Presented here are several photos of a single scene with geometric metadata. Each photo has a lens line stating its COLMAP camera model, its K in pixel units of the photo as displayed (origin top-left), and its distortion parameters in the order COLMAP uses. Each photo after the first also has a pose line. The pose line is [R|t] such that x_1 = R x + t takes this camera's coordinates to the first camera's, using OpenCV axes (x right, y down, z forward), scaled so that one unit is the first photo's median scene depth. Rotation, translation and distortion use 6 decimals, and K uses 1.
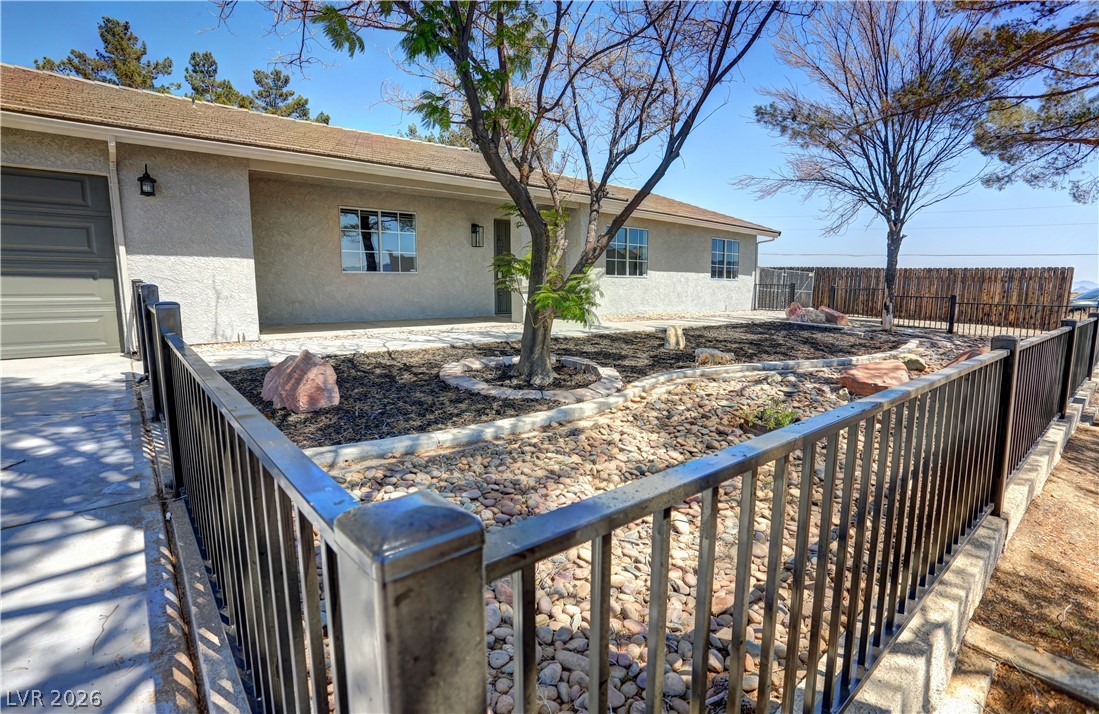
lens RADIAL K [[518.8, 0, 571.1], [0, 518.8, 349.4], [0, 0, 1]] dist [-0.036214, 0.007626]
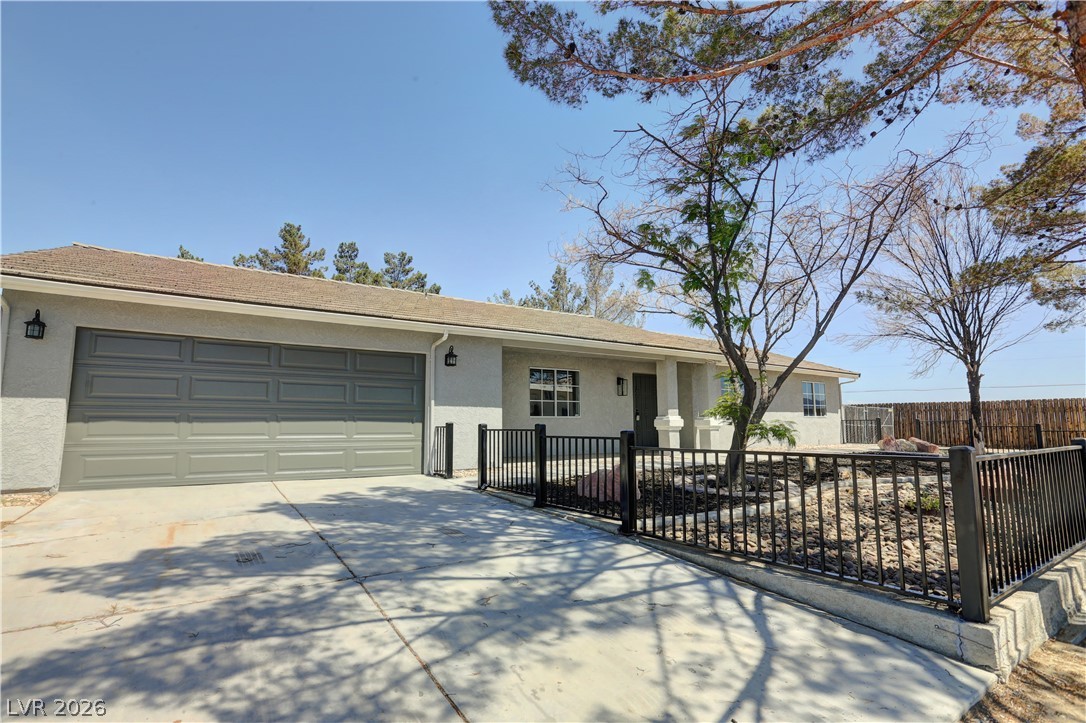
lens RADIAL K [[528.7, 0, 557.5], [0, 528.7, 366.7], [0, 0, 1]] dist [-0.055561, 0.017890]
pose [[0.993732, -0.029370, -0.107862, -0.178940], [0.003046, 0.971625, -0.236507, 0.033691], [0.111747, 0.234696, 0.965624, -0.239521]]
